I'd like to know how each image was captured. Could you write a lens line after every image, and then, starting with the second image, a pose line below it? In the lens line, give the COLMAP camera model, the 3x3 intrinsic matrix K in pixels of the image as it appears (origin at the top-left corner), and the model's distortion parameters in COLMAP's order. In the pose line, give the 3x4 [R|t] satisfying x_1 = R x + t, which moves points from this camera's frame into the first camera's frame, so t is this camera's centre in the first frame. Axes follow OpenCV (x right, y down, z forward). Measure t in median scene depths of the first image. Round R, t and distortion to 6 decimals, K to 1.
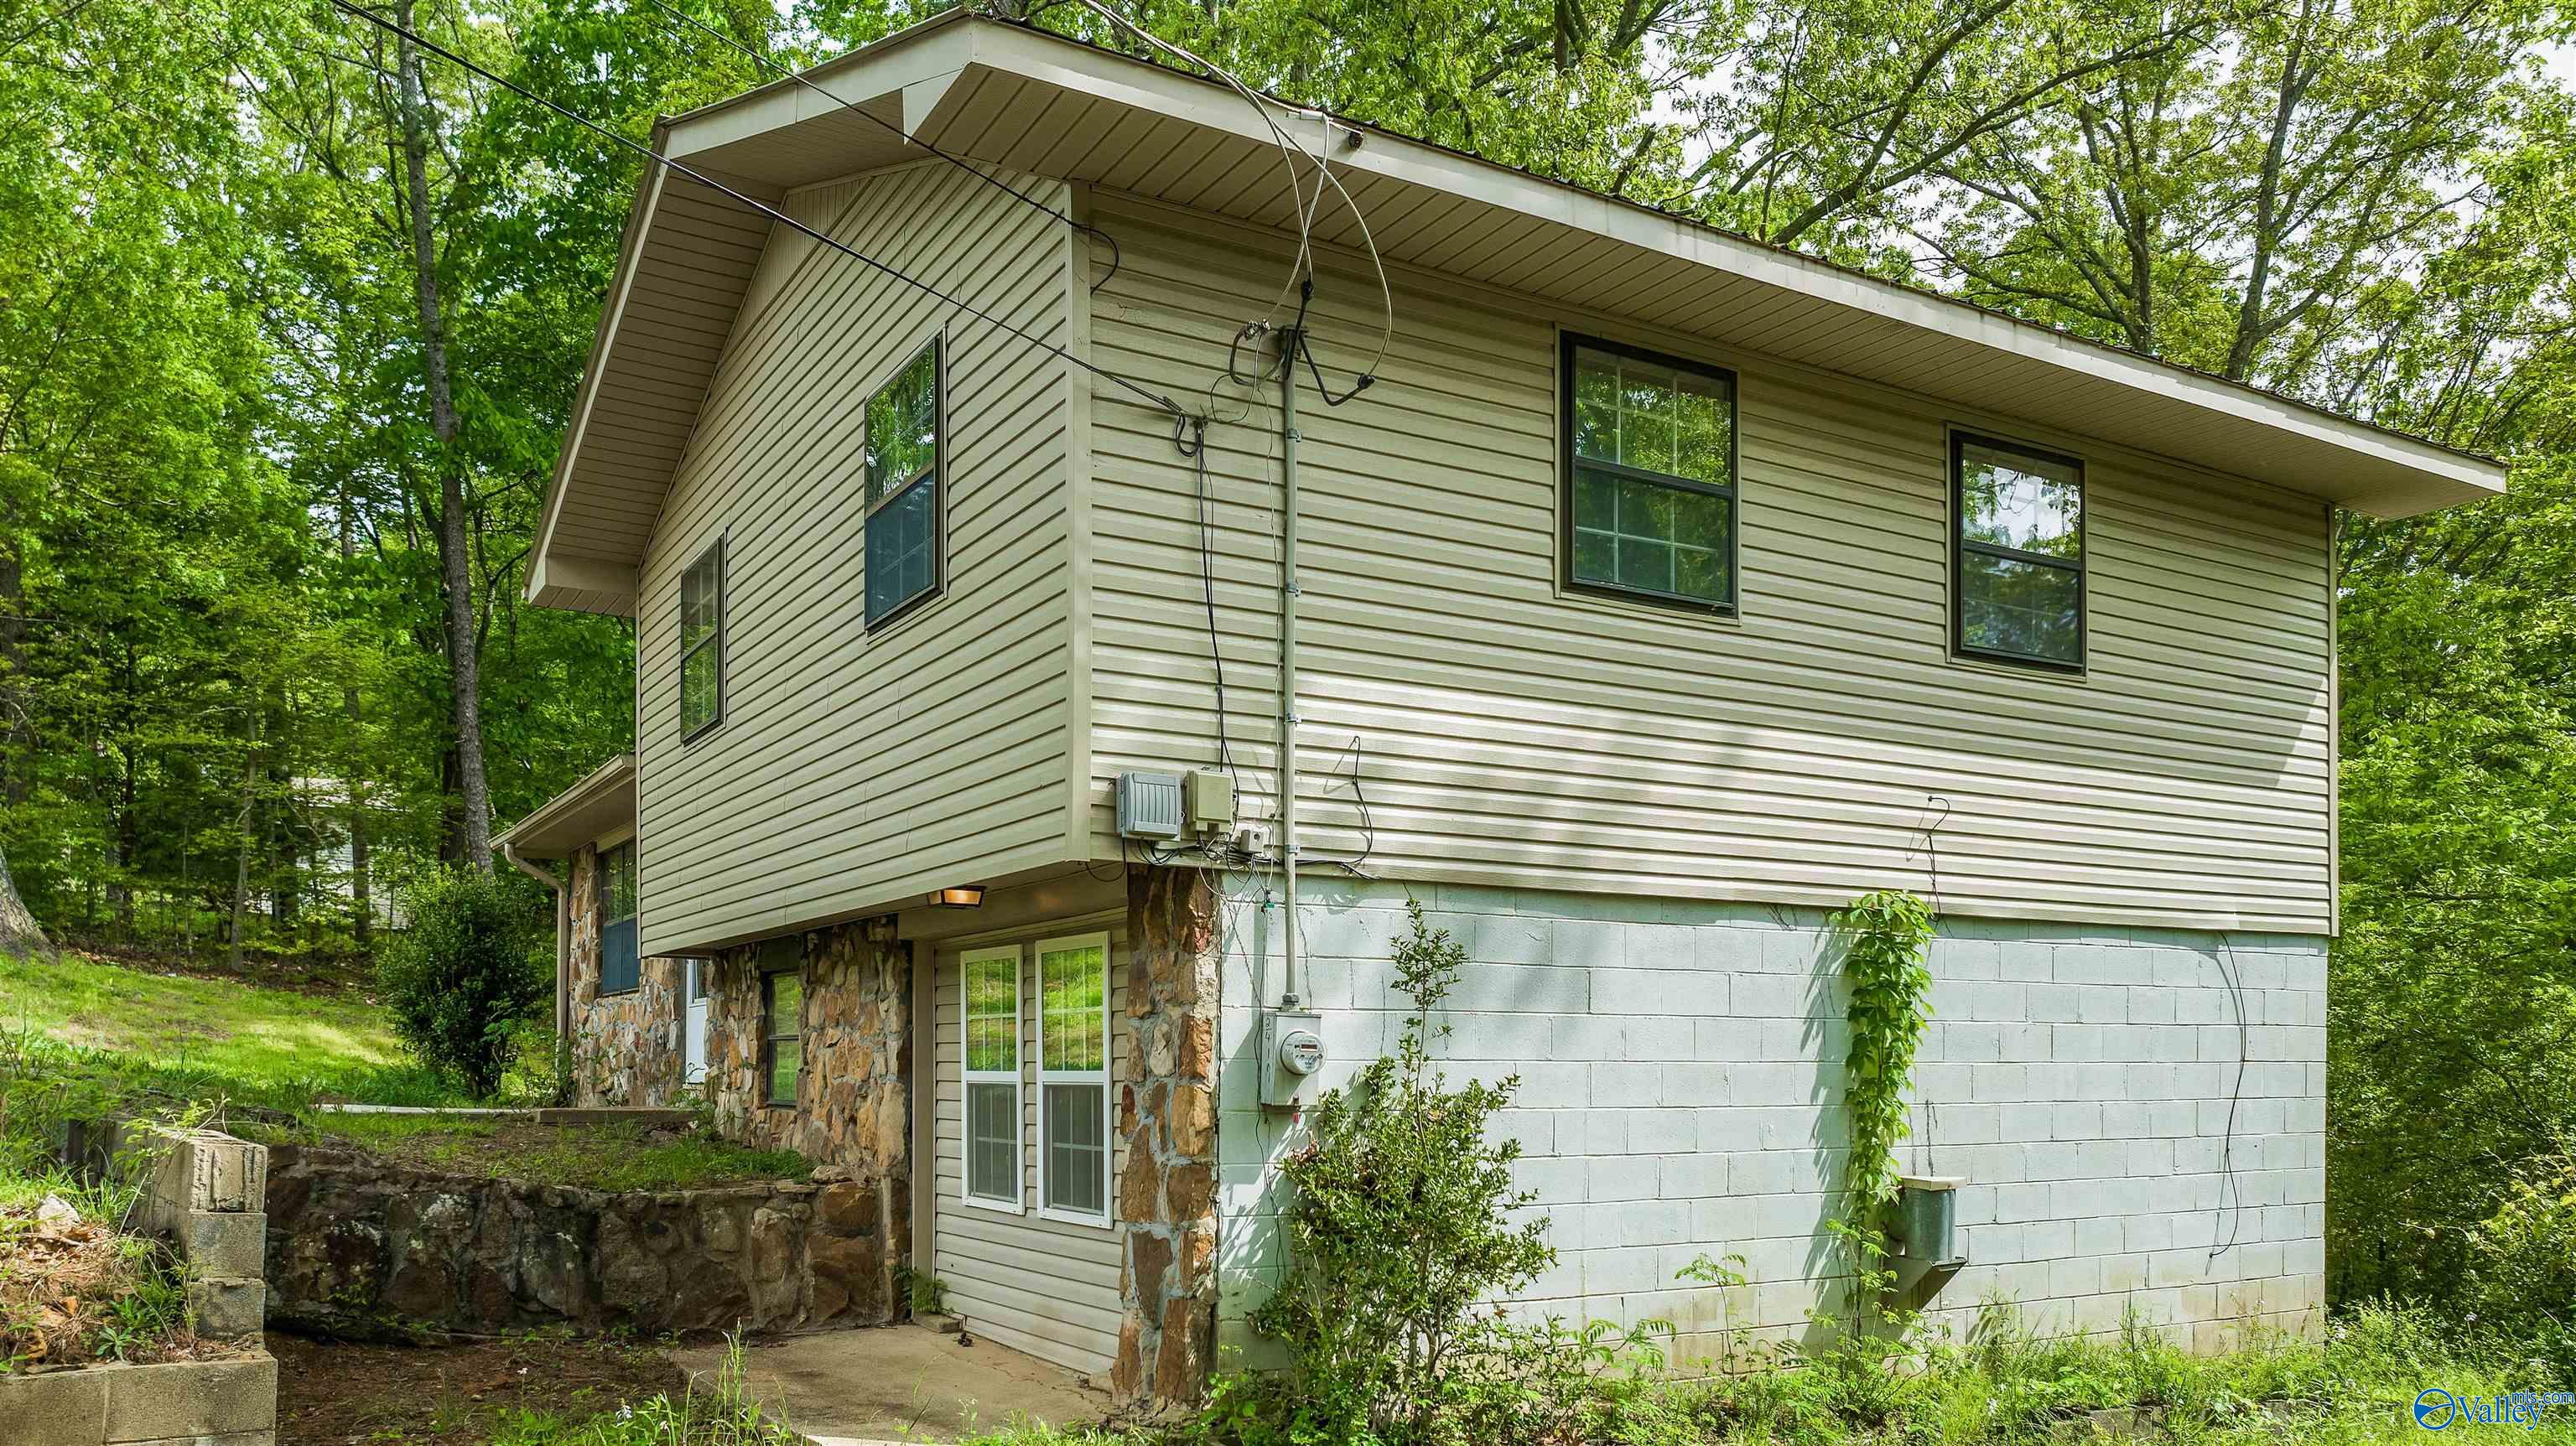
lens RADIAL K [[1910.8, 0, 1290.5], [0, 1910.8, 868.7], [0, 0, 1]] dist [-0.005263, -0.000359]
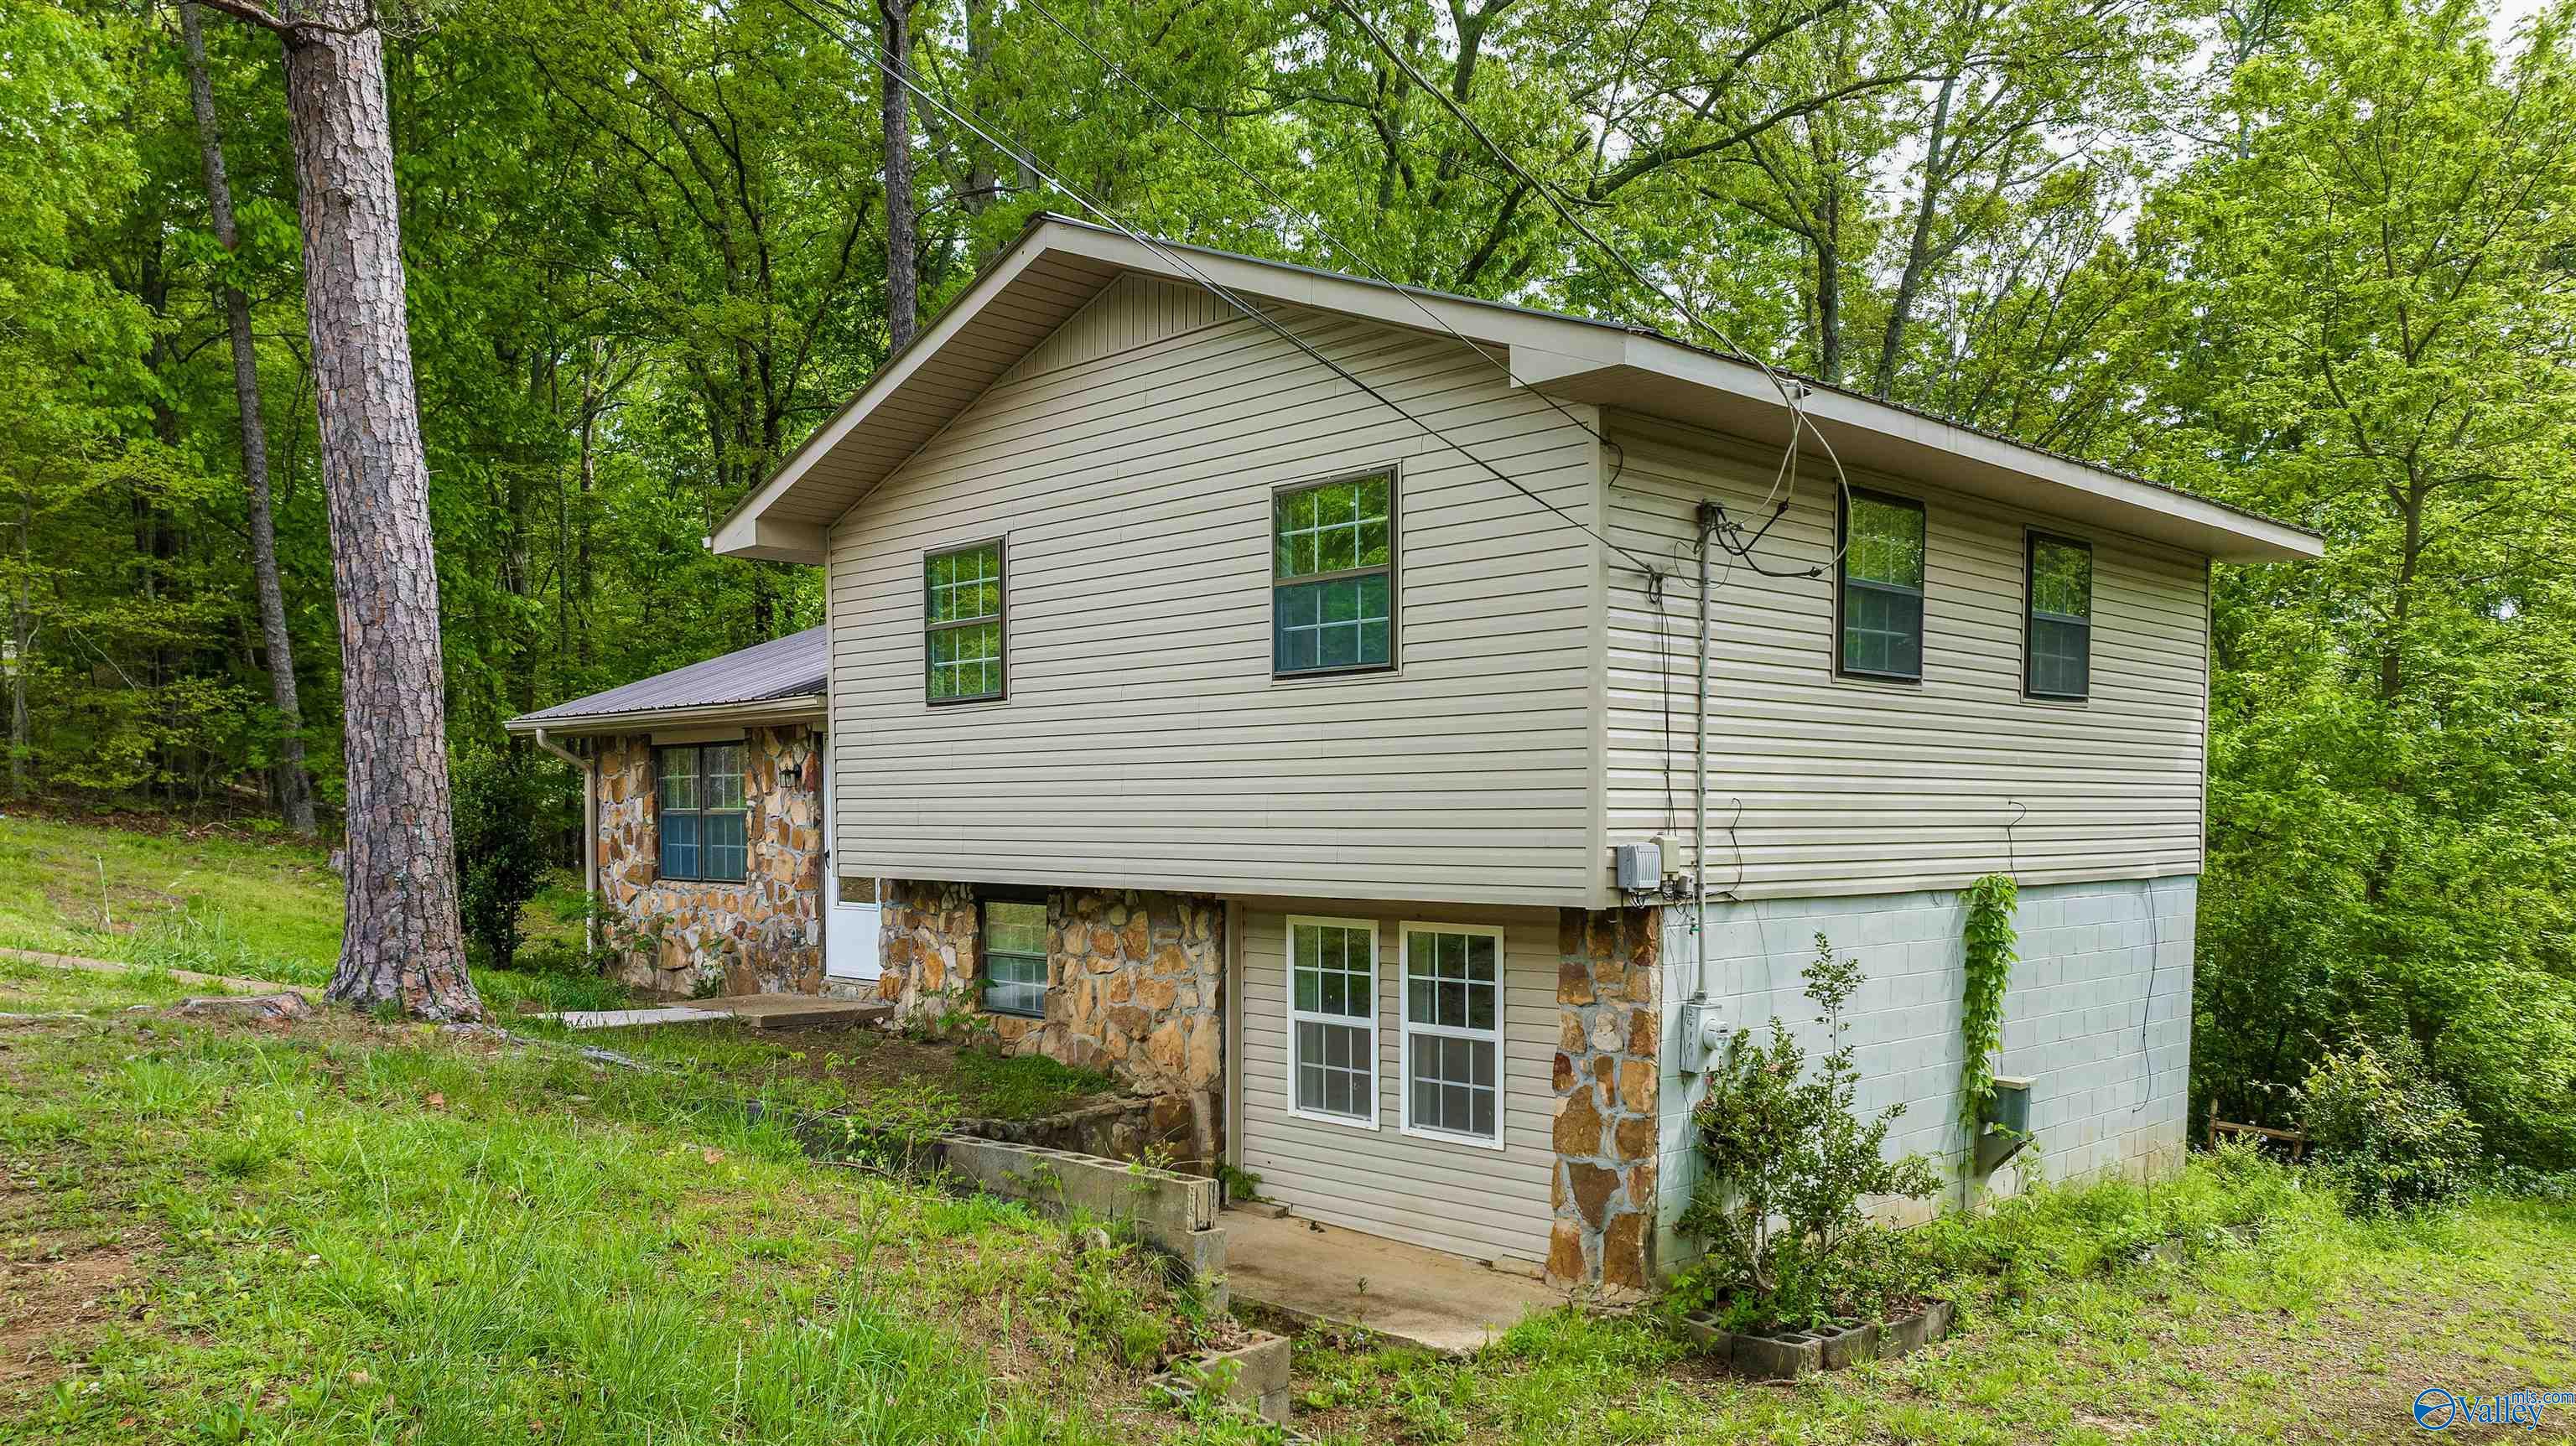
lens RADIAL K [[1869.0, 0, 1288.0], [0, 1869.0, 723.0], [0, 0, 1]] dist [-0.007991, -0.000122]
pose [[0.973698, 0.008115, 0.227698, -0.529871], [-0.020168, 0.998512, 0.050658, -0.167786], [-0.226948, -0.053918, 0.972413, -0.207231]]
